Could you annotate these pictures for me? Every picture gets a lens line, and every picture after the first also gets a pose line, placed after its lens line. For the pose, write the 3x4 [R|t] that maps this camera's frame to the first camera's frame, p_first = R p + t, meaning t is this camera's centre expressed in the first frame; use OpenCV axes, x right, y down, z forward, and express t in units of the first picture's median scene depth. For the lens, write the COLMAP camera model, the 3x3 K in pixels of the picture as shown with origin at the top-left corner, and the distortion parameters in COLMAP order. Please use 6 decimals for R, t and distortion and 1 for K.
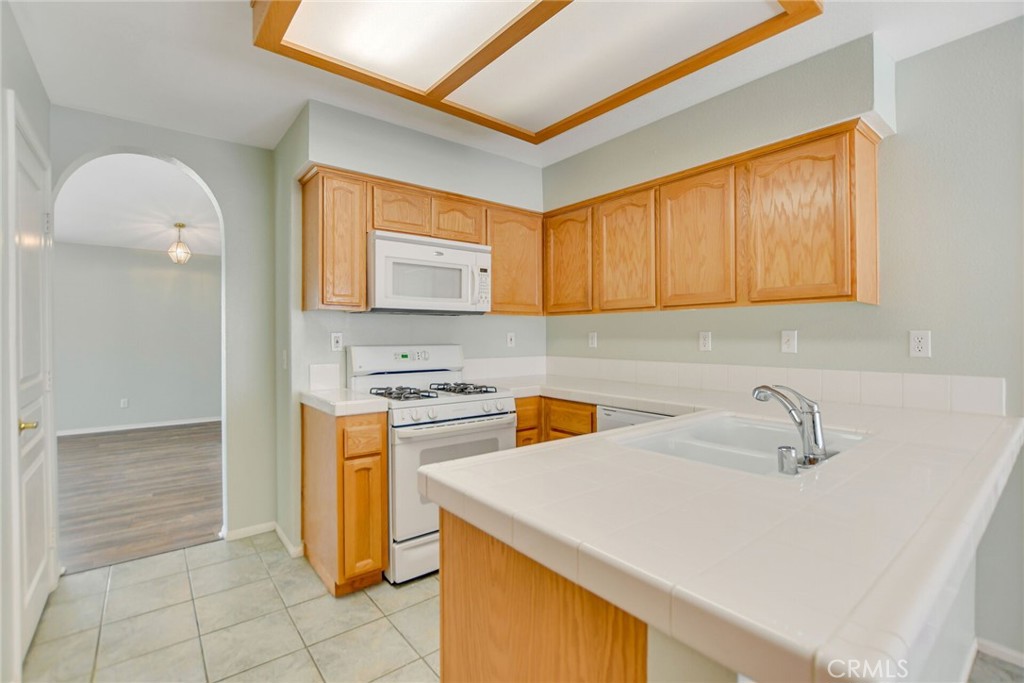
lens RADIAL K [[457.7, 0, 505.1], [0, 457.7, 335.5], [0, 0, 1]] dist [-0.024587, 0.000246]
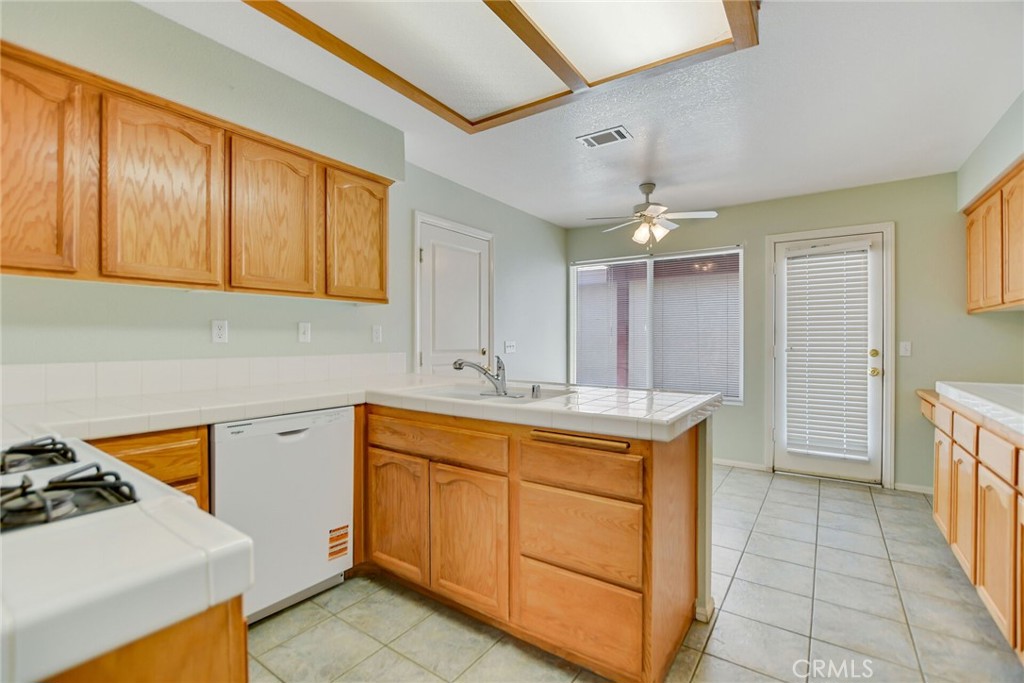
lens RADIAL K [[457.2, 0, 508.6], [0, 457.2, 340.7], [0, 0, 1]] dist [-0.027649, 0.007795]
pose [[-0.285759, -0.003402, 0.958296, -0.536321], [-0.000929, 0.999994, 0.003273, 0.026642], [-0.958301, 0.000045, -0.285760, 0.747161]]
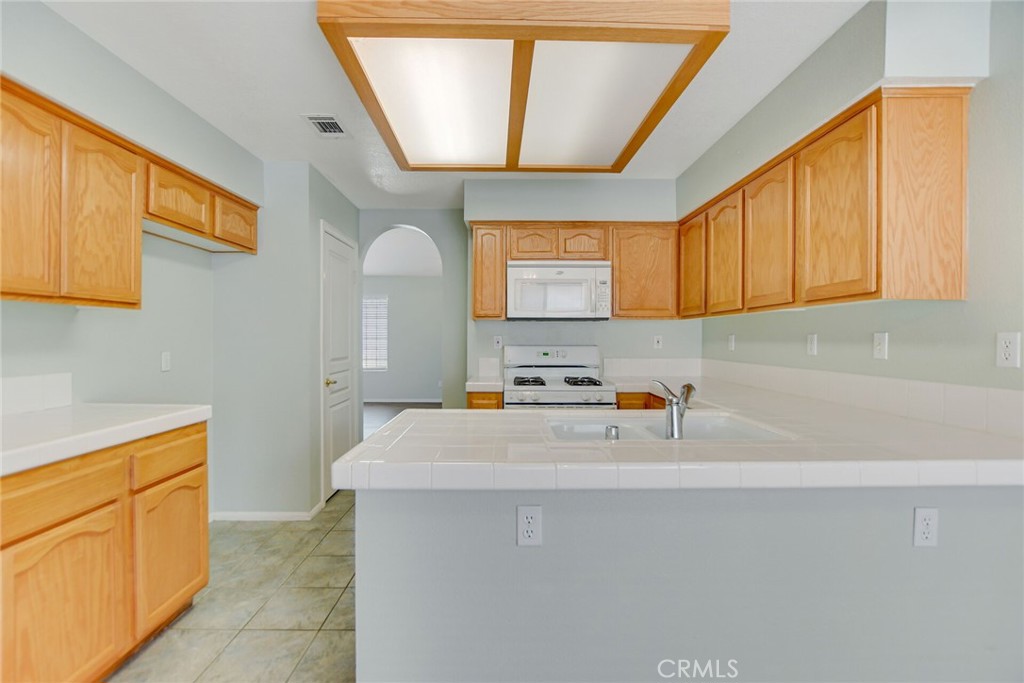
lens RADIAL K [[457.2, 0, 508.6], [0, 457.2, 340.7], [0, 0, 1]] dist [-0.027649, 0.007795]
pose [[0.793670, 0.004933, -0.608329, 0.523034], [-0.001140, 0.999977, 0.006621, -0.000553], [0.608348, -0.004562, 0.793658, -0.084786]]
